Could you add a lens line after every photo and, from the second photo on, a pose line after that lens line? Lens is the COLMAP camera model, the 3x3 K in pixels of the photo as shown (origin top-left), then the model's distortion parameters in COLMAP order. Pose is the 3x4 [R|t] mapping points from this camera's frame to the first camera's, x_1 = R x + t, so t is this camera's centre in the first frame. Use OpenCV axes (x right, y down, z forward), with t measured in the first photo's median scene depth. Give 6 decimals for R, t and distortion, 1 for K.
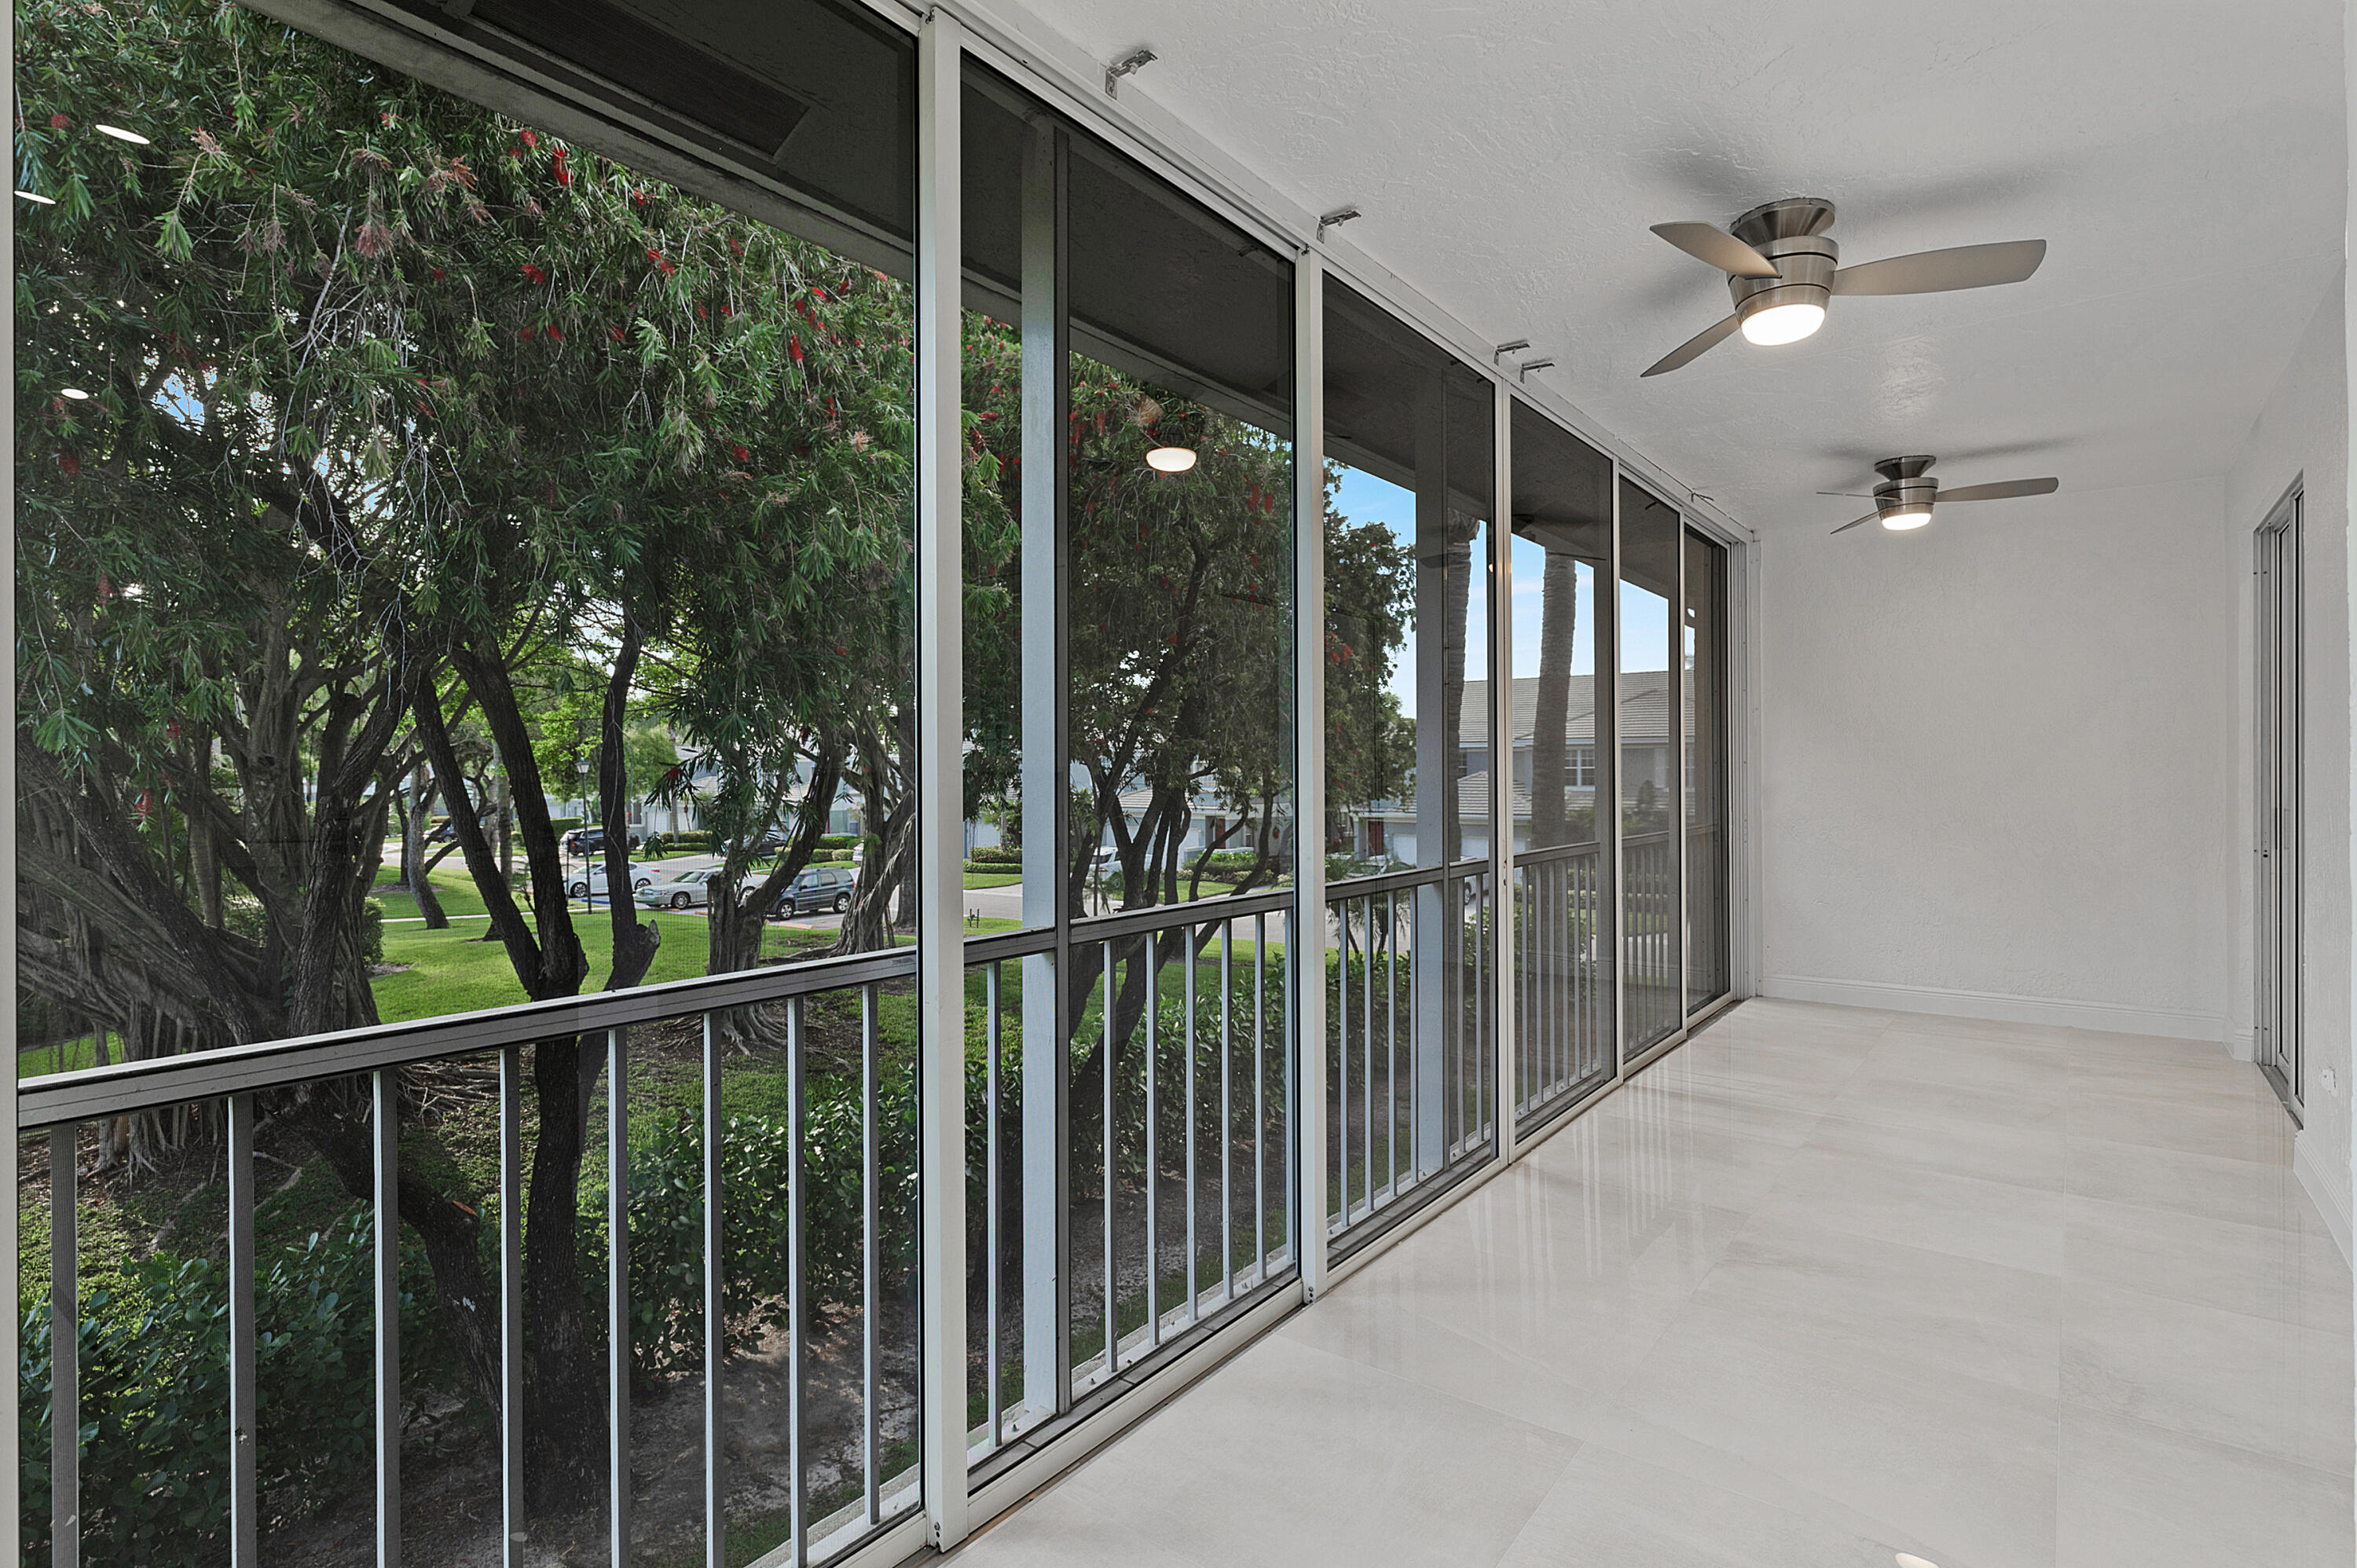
lens RADIAL K [[1145.7, 0, 1188.4], [0, 1145.7, 778.2], [0, 0, 1]] dist [-0.003258, 0.000737]
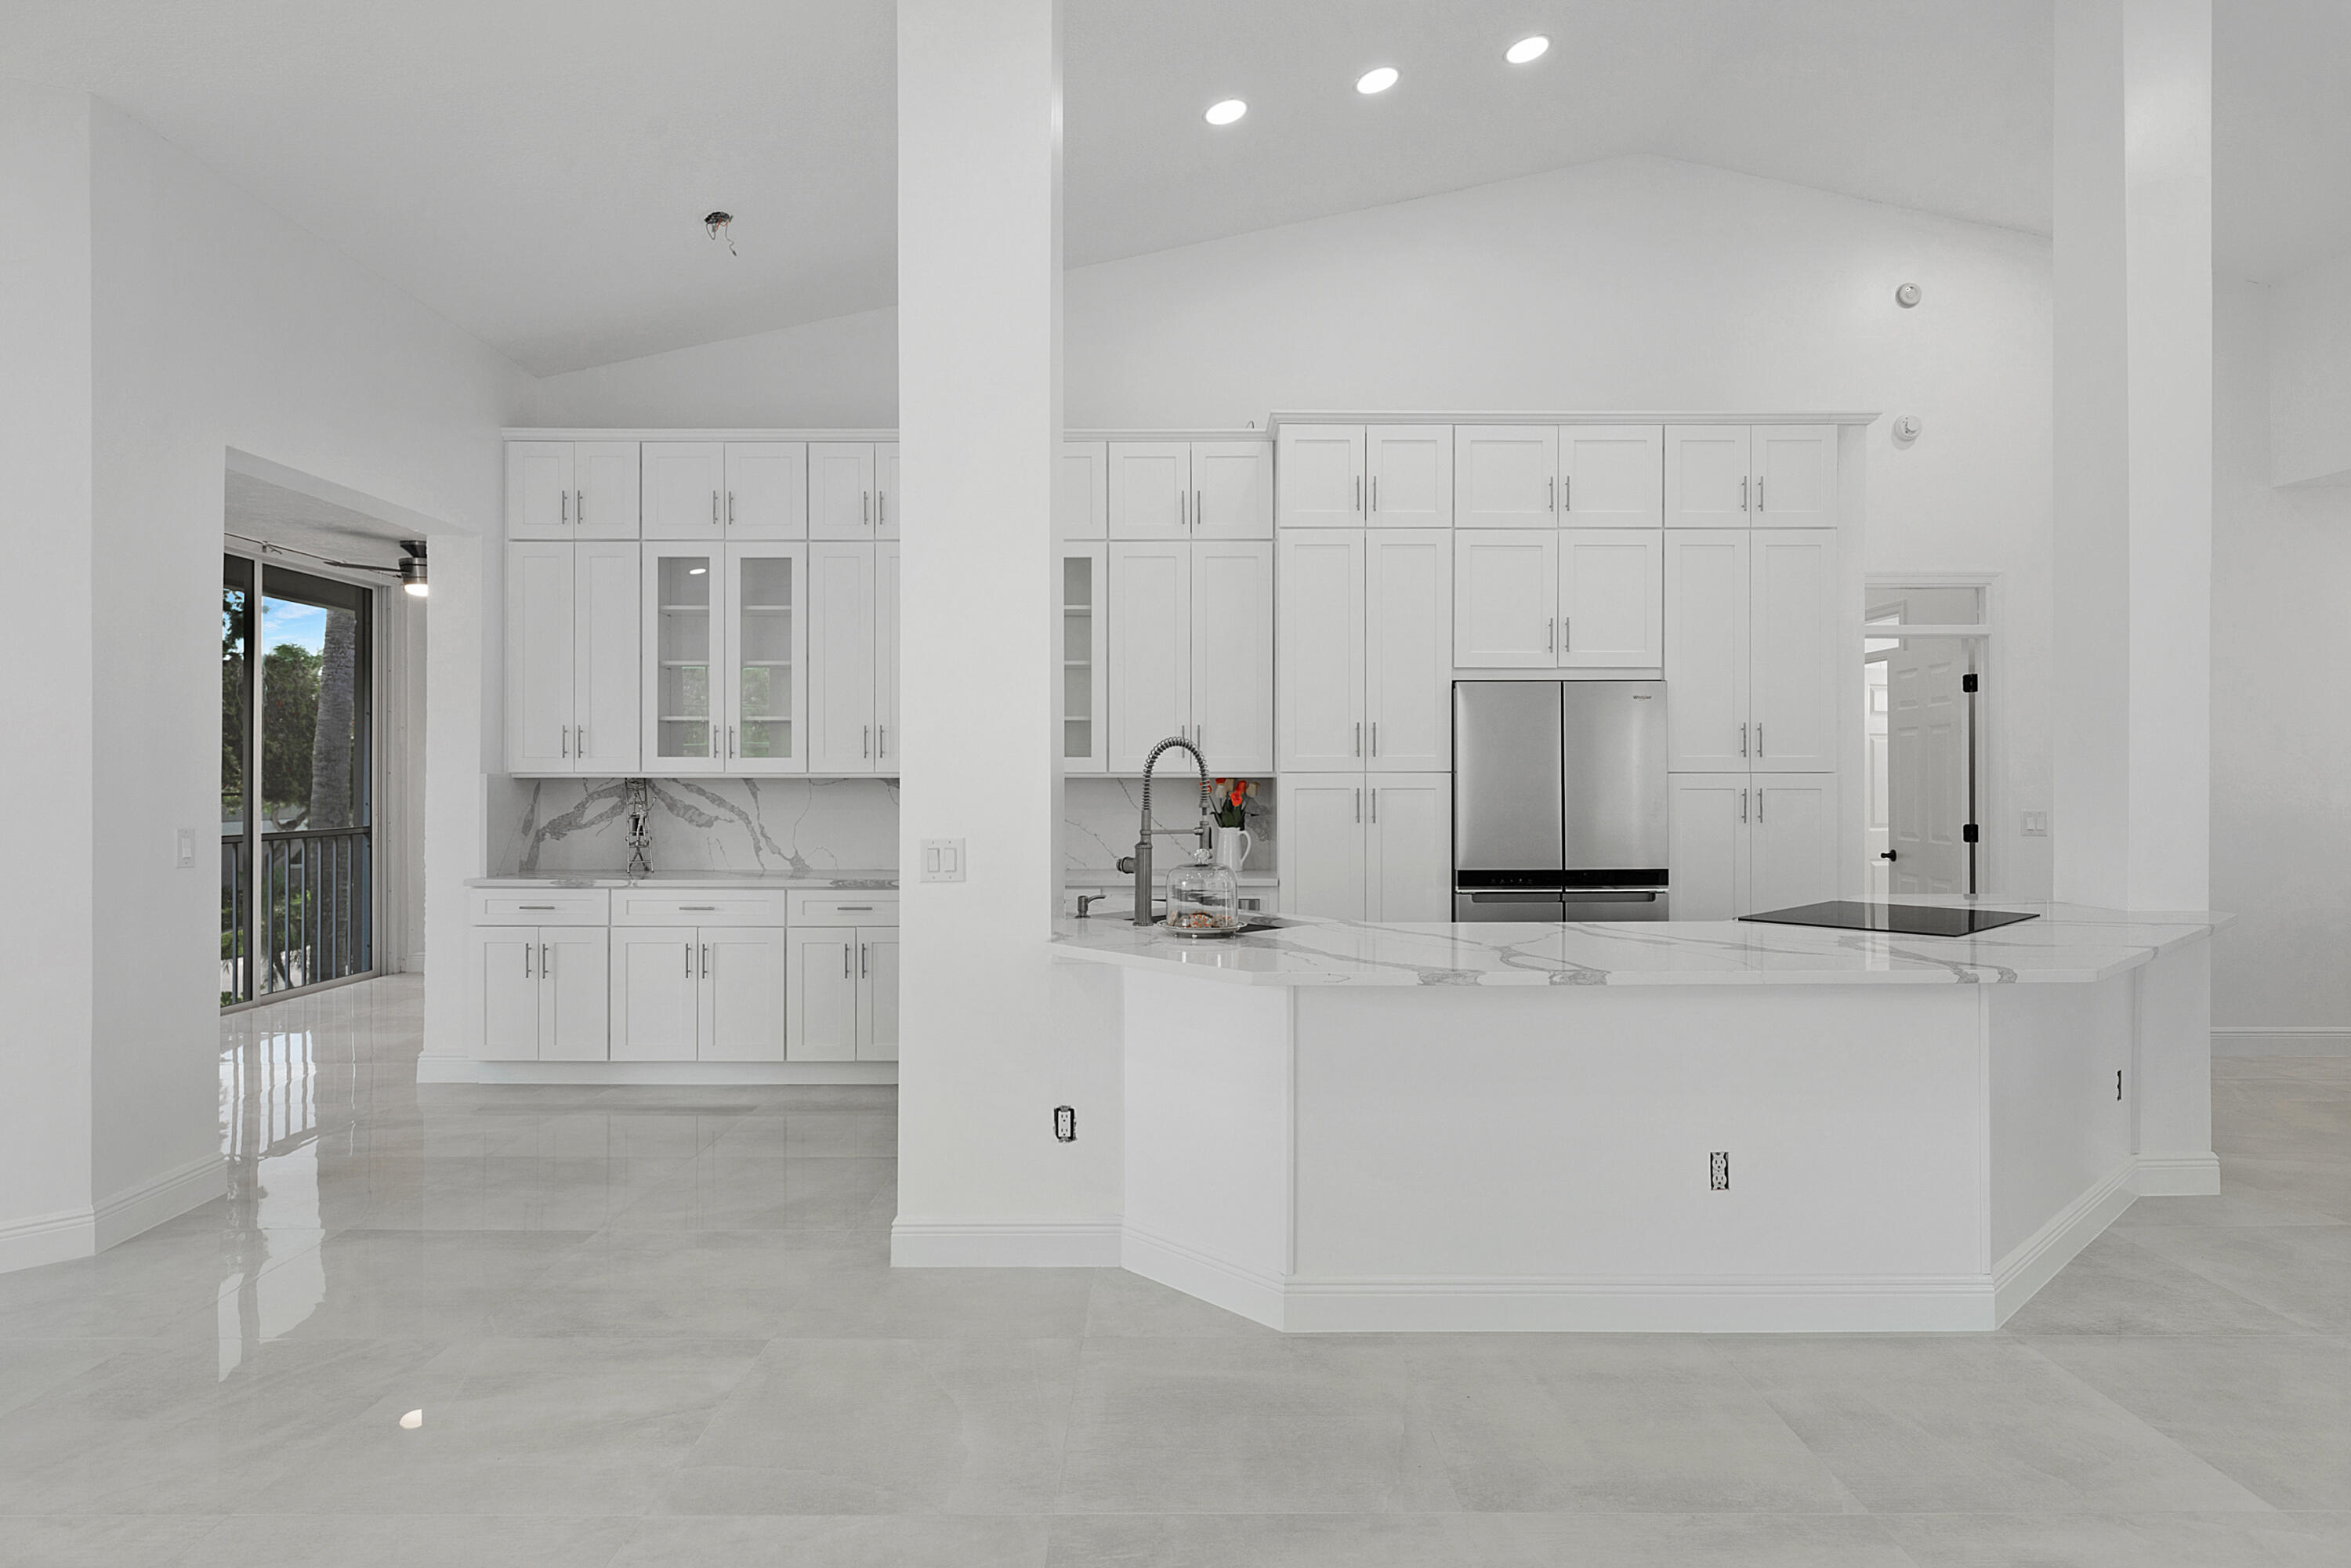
lens RADIAL K [[1287.9, 0, 1169.6], [0, 1287.9, 789.8], [0, 0, 1]] dist [0.004150, 0.001701]
pose [[0.784632, 0.000587, 0.619962, 0.388340], [-0.002300, 0.999995, 0.001965, -0.001230], [-0.619958, -0.002967, 0.784630, -0.685003]]
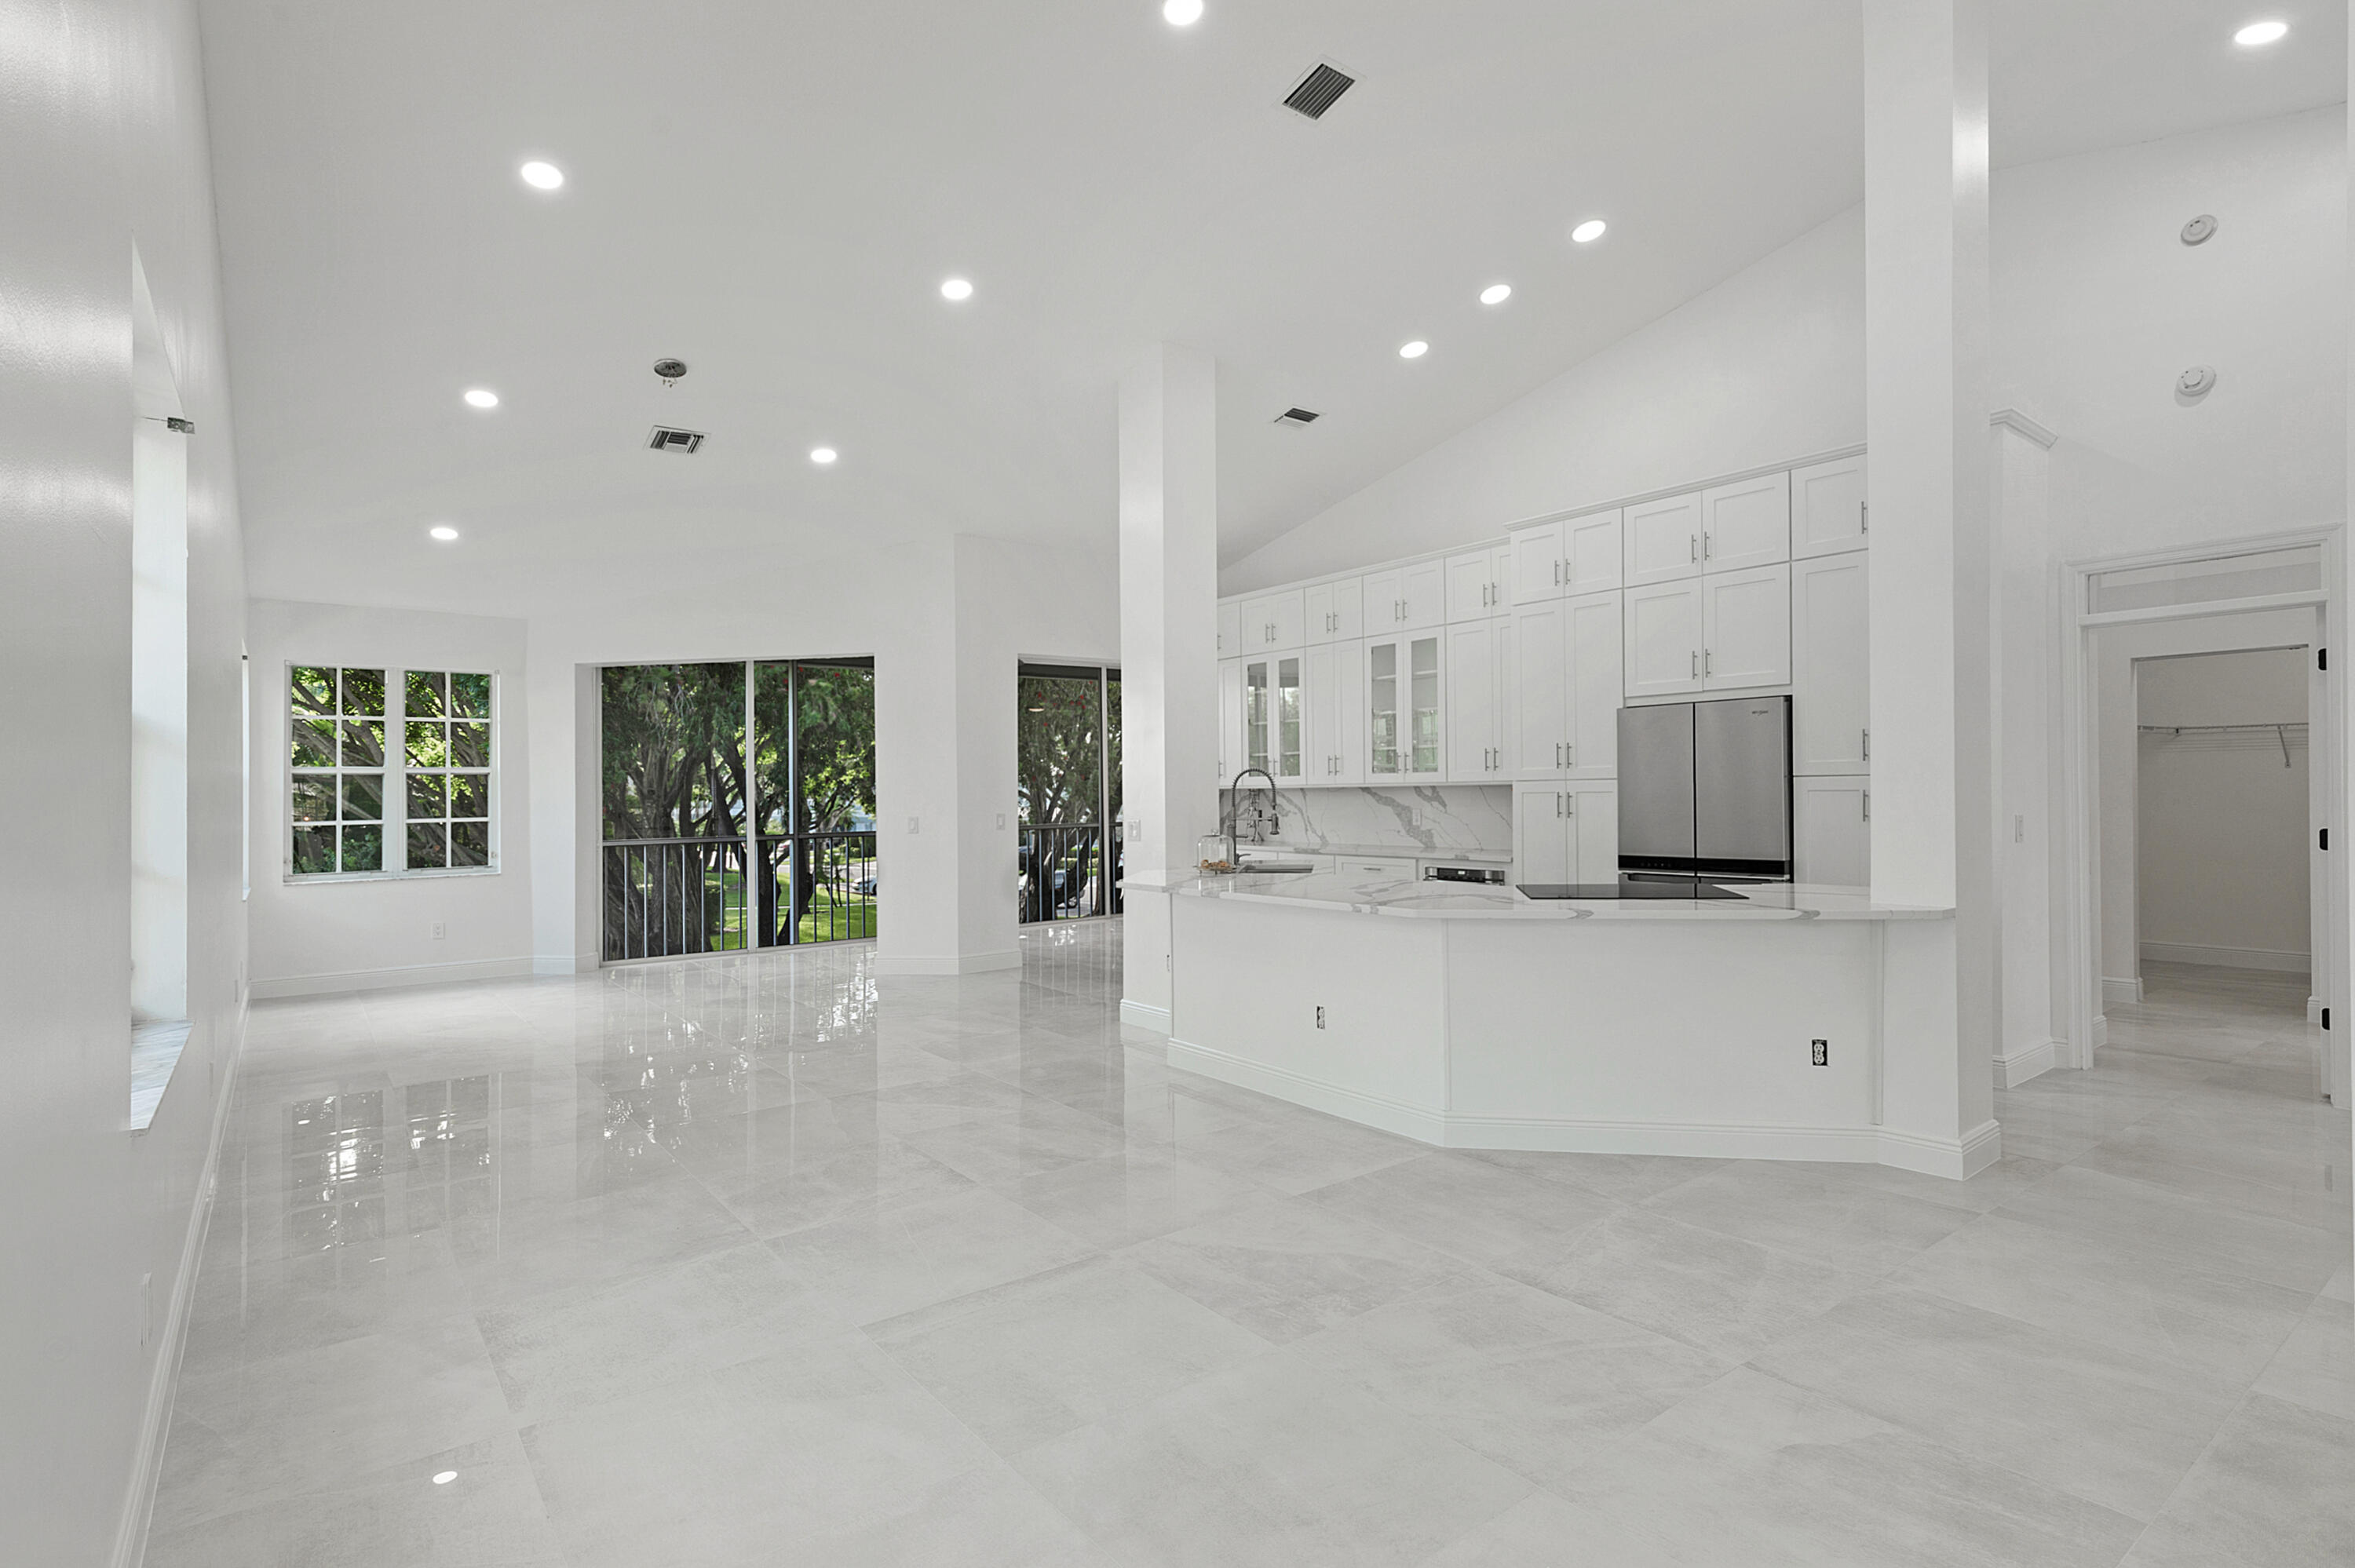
lens RADIAL K [[1144.6, 0, 1188.1], [0, 1144.6, 797.9], [0, 0, 1]] dist [-0.003258, 0.000737]
pose [[0.969317, -0.007233, -0.245709, 1.080959], [0.008831, 0.999946, 0.005406, -0.004566], [0.245657, -0.007410, 0.969329, -1.279920]]
